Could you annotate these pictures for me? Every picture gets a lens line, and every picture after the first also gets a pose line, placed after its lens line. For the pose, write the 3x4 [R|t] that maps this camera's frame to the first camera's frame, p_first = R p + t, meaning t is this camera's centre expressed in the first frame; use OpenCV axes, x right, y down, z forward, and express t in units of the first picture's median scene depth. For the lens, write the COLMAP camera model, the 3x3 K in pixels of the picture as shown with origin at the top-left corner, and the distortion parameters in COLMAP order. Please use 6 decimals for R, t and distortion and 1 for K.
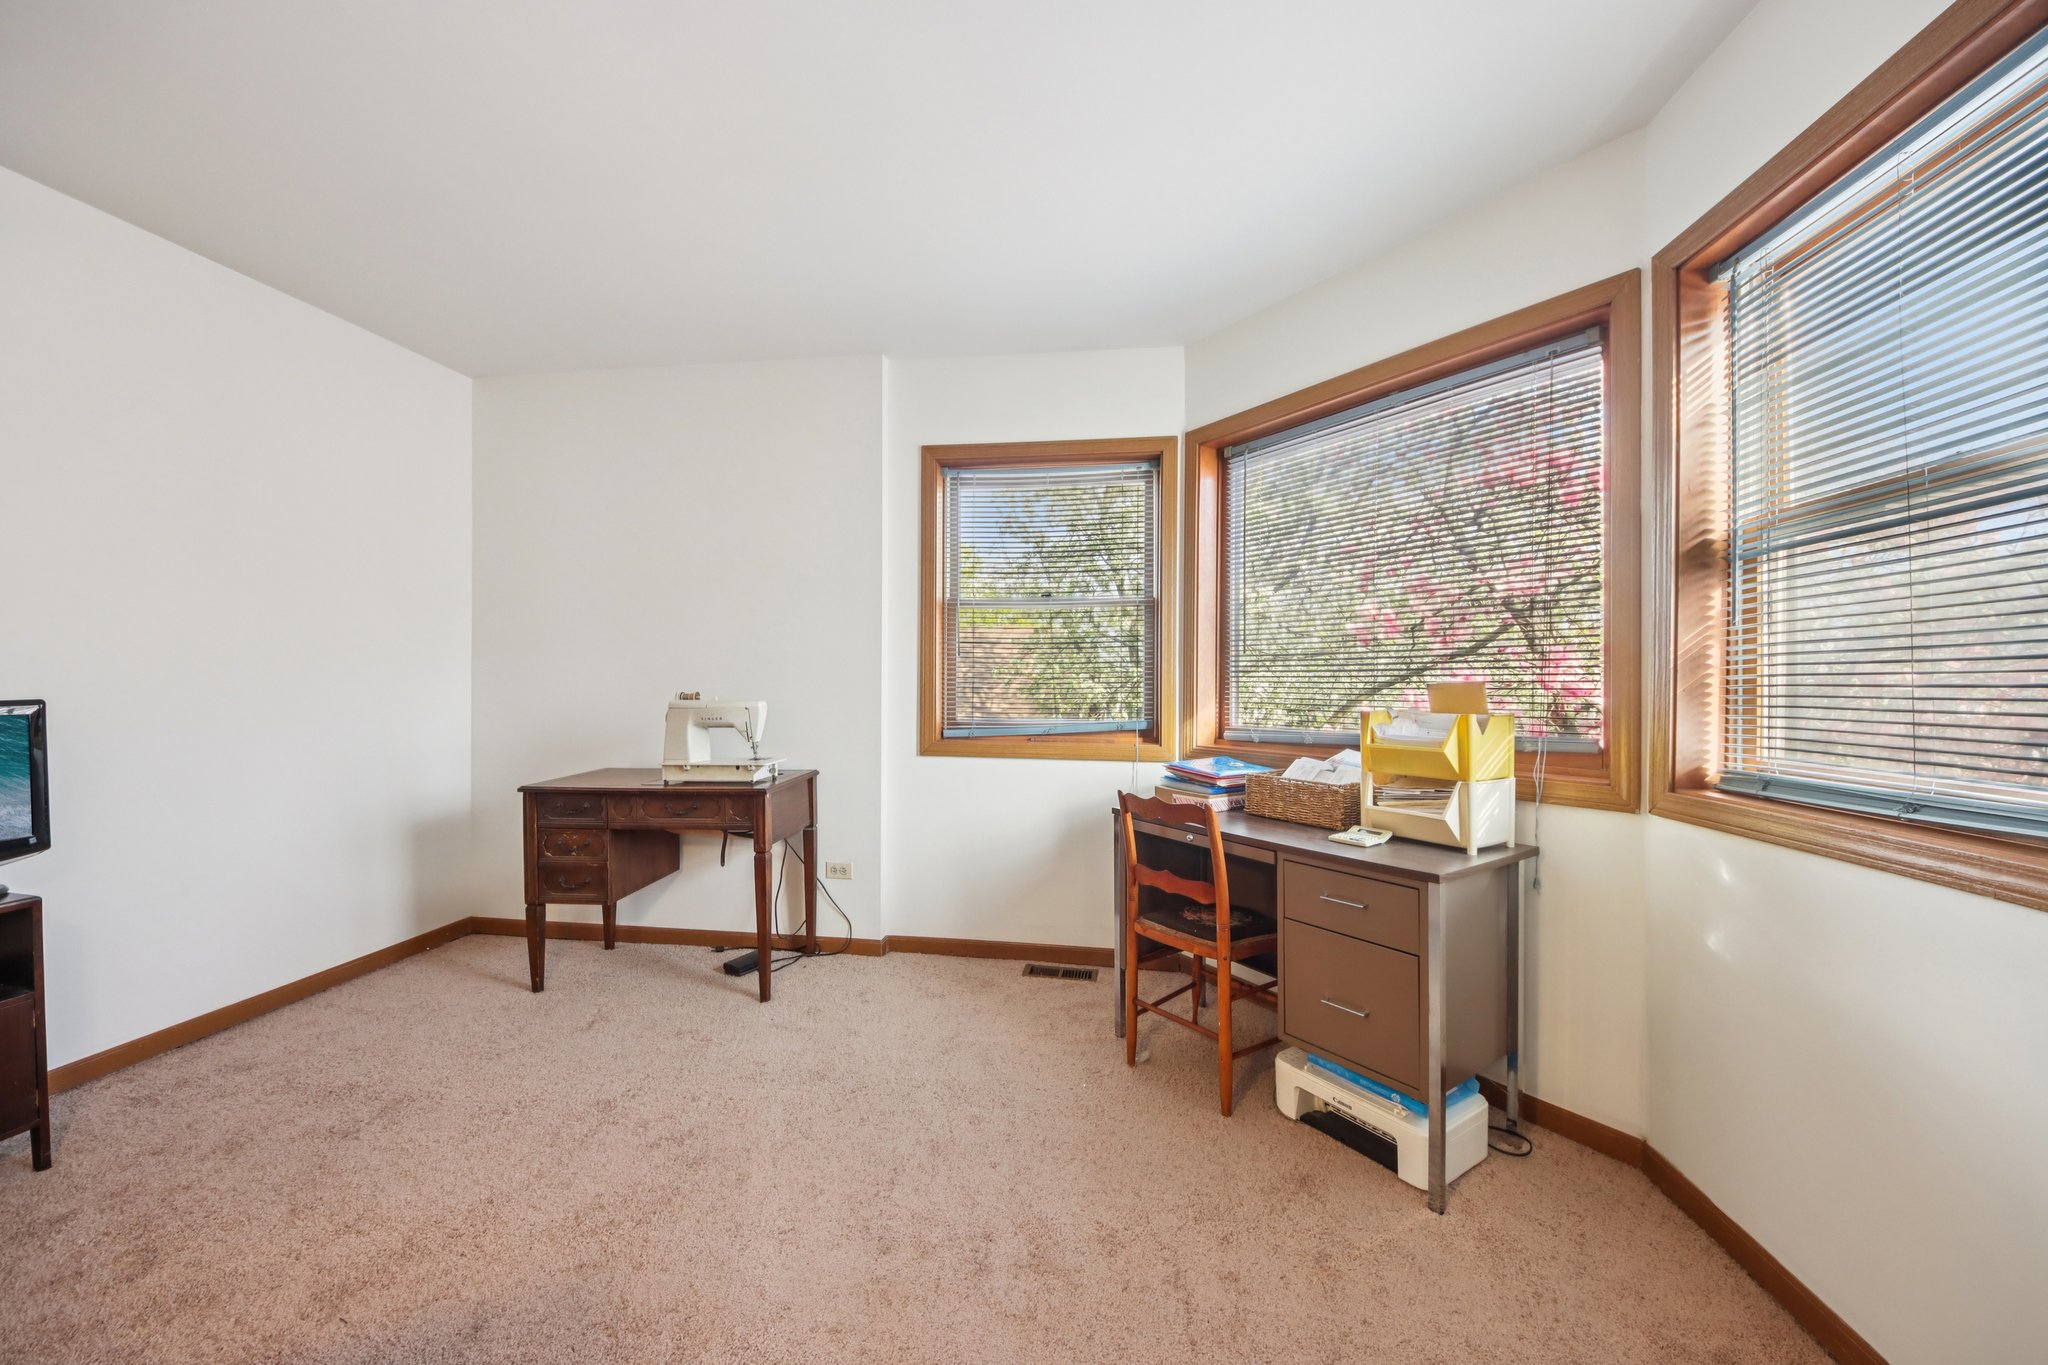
lens RADIAL K [[762.7, 0, 1018.2], [0, 762.7, 693.2], [0, 0, 1]] dist [0.044467, -0.028494]
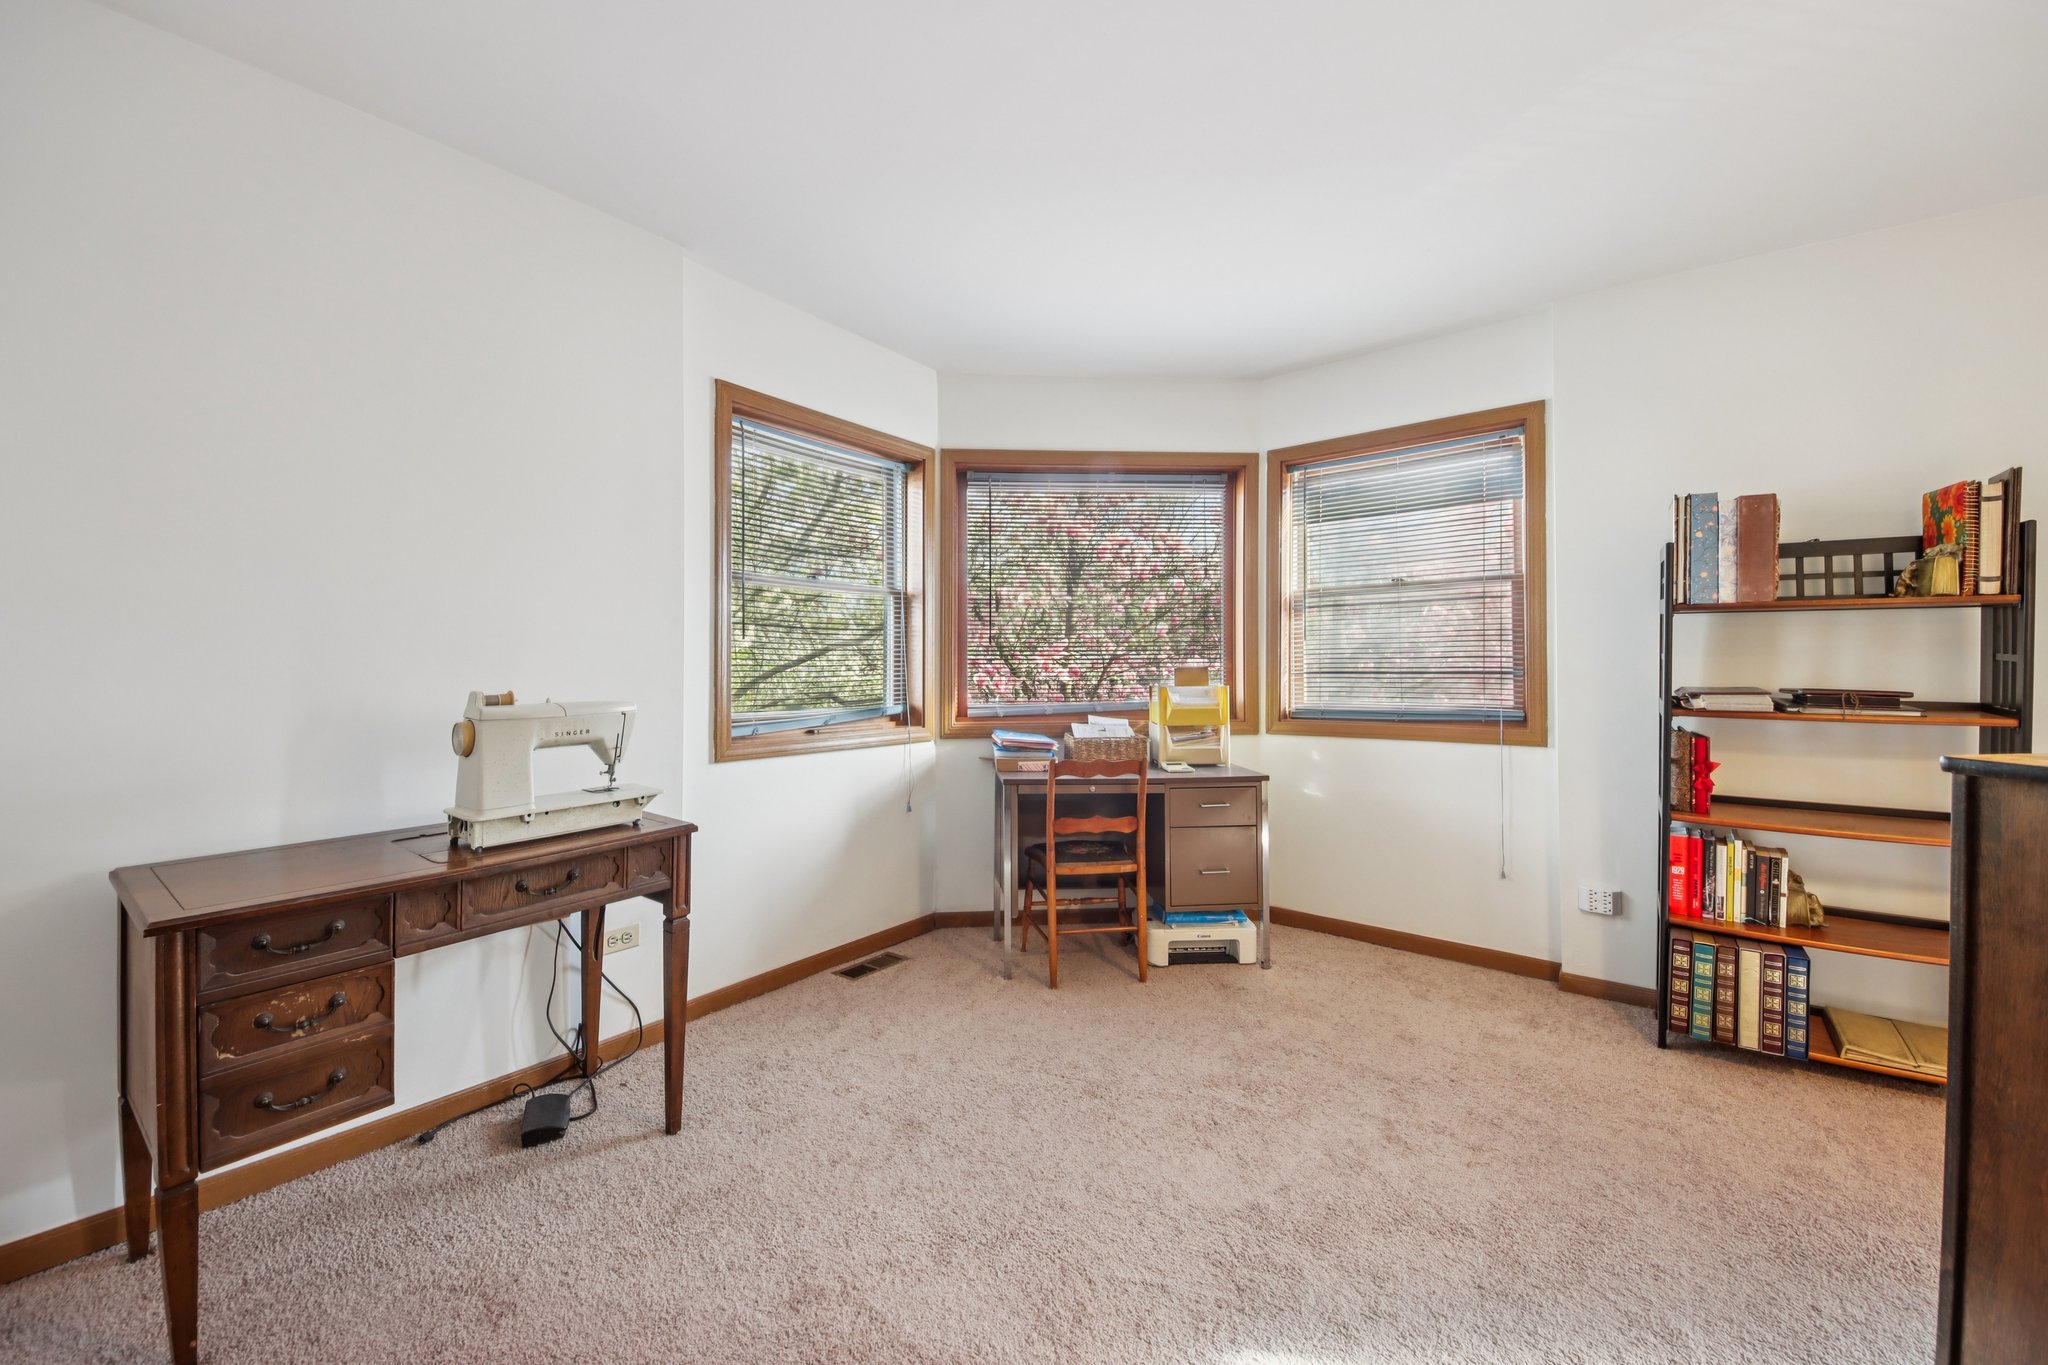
lens RADIAL K [[772.4, 0, 1020.0], [0, 772.4, 667.5], [0, 0, 1]] dist [0.041888, -0.029741]
pose [[0.496450, -0.006450, 0.868041, -0.751186], [0.018993, 0.999814, -0.003433, -0.011237], [-0.867857, 0.018191, 0.496480, 0.352060]]
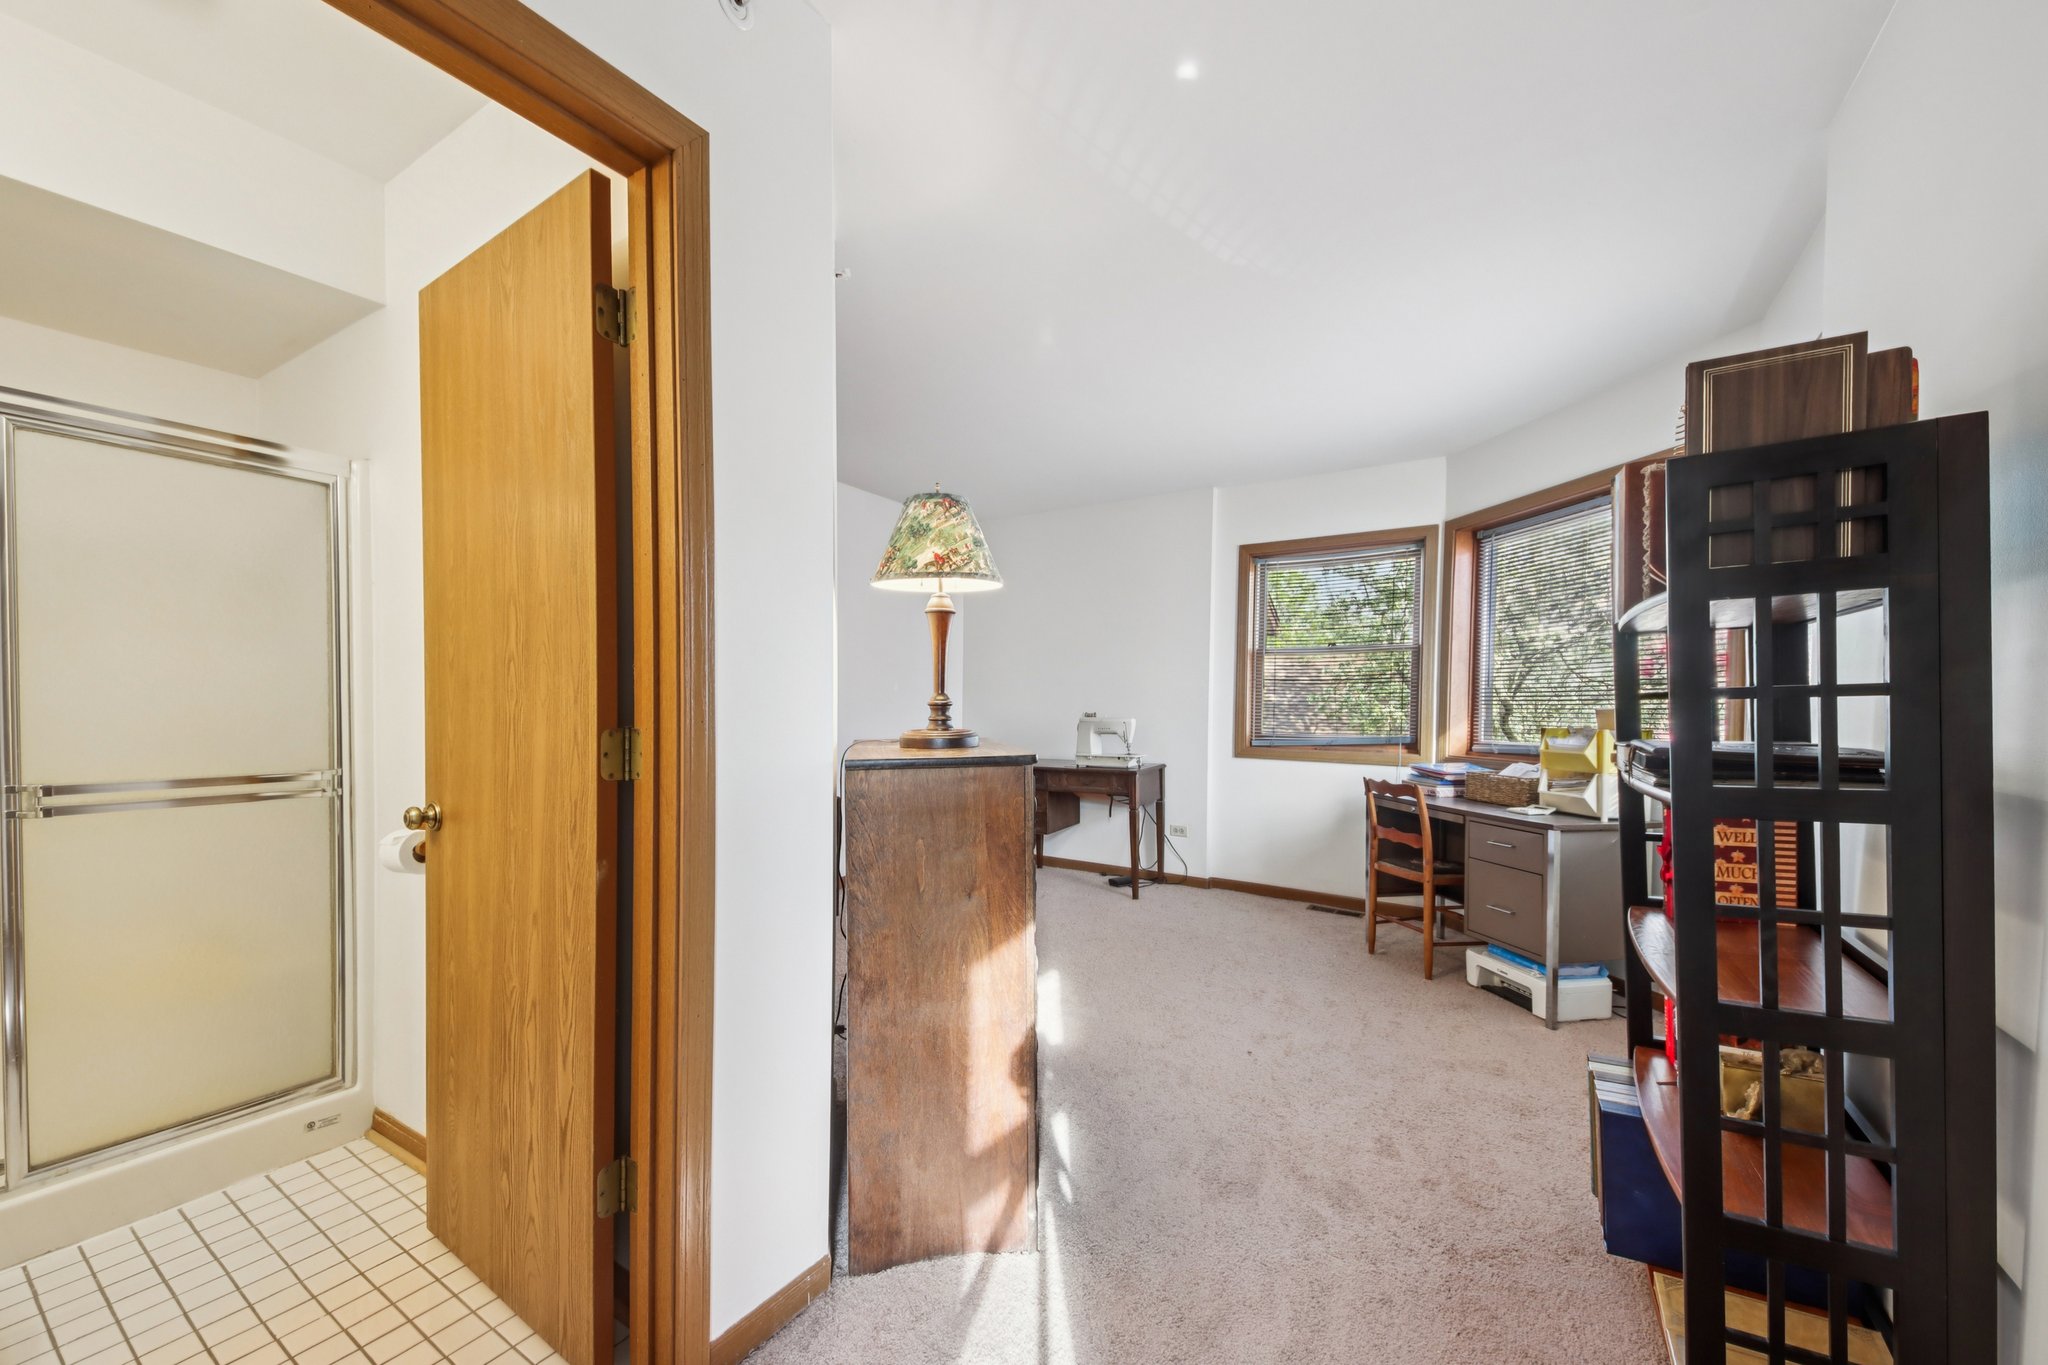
lens RADIAL K [[791.4, 0, 1001.0], [0, 791.4, 719.3], [0, 0, 1]] dist [0.049975, 0.000001]
pose [[0.907431, 0.012123, -0.420025, 0.114791], [-0.010830, 0.999926, 0.005464, 0.006125], [0.420061, -0.000409, 0.907496, -0.632237]]
